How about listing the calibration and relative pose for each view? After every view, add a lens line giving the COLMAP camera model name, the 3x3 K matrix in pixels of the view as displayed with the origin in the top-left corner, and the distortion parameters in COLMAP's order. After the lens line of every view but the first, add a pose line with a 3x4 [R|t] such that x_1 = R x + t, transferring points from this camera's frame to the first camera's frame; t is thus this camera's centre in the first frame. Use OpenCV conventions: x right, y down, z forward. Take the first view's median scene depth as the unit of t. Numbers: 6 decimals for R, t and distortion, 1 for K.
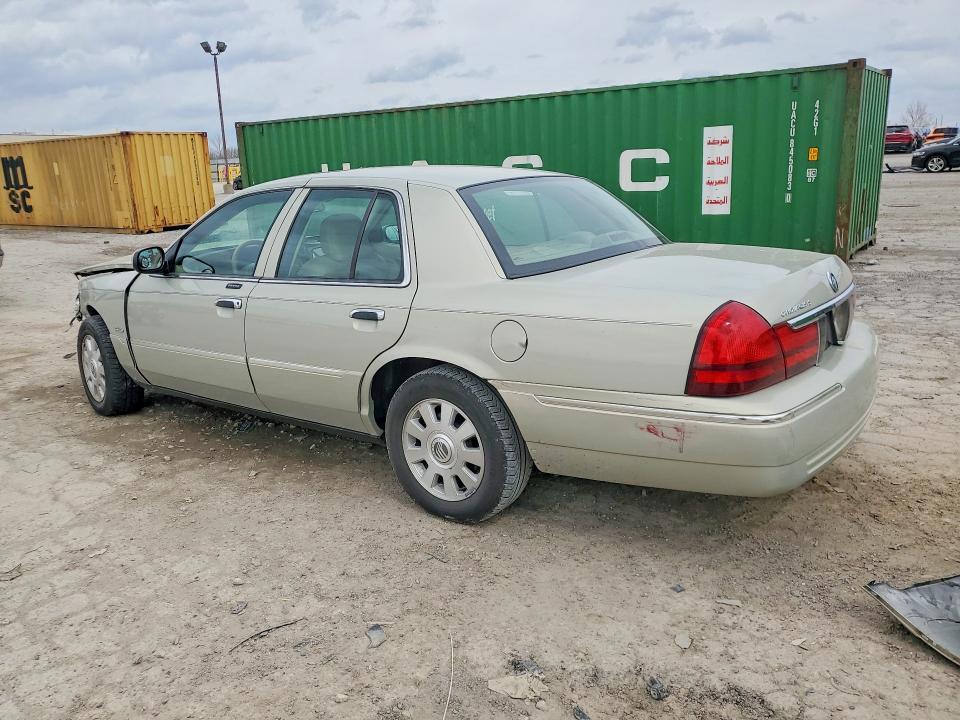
lens RADIAL K [[767.0, 0, 472.4], [0, 767.0, 337.8], [0, 0, 1]] dist [-0.006110, 0.046249]
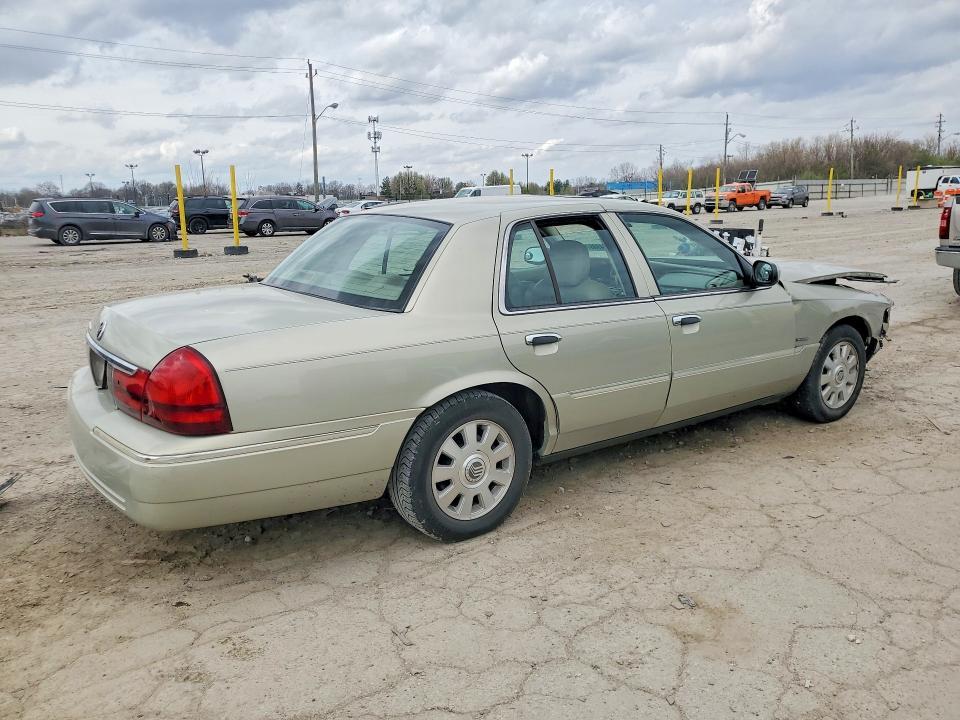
lens RADIAL K [[767.0, 0, 472.4], [0, 767.0, 337.8], [0, 0, 1]] dist [-0.006110, 0.046249]
pose [[-0.330538, 0.215590, -0.918839, 0.211687], [-0.161863, 0.946187, 0.280234, -0.073218], [0.929809, 0.241354, -0.277855, 0.293158]]
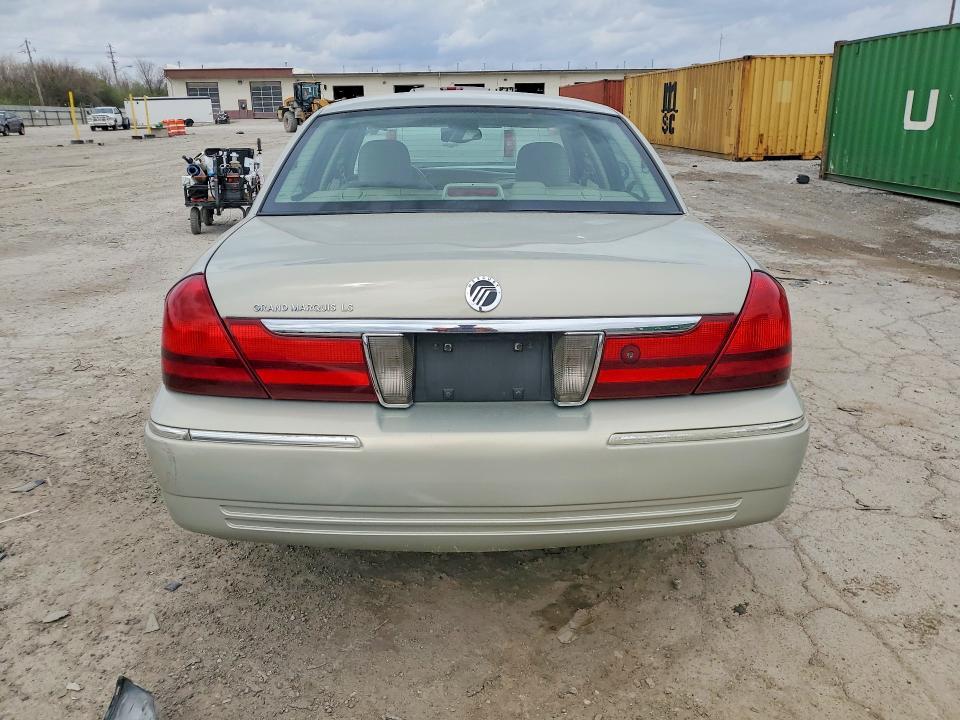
lens RADIAL K [[767.0, 0, 472.4], [0, 767.0, 337.8], [0, 0, 1]] dist [-0.006110, 0.046249]
pose [[0.619718, 0.252302, -0.743164, 0.152974], [-0.184463, 0.967216, 0.174545, -0.023649], [0.762839, 0.028918, 0.645942, 0.099315]]
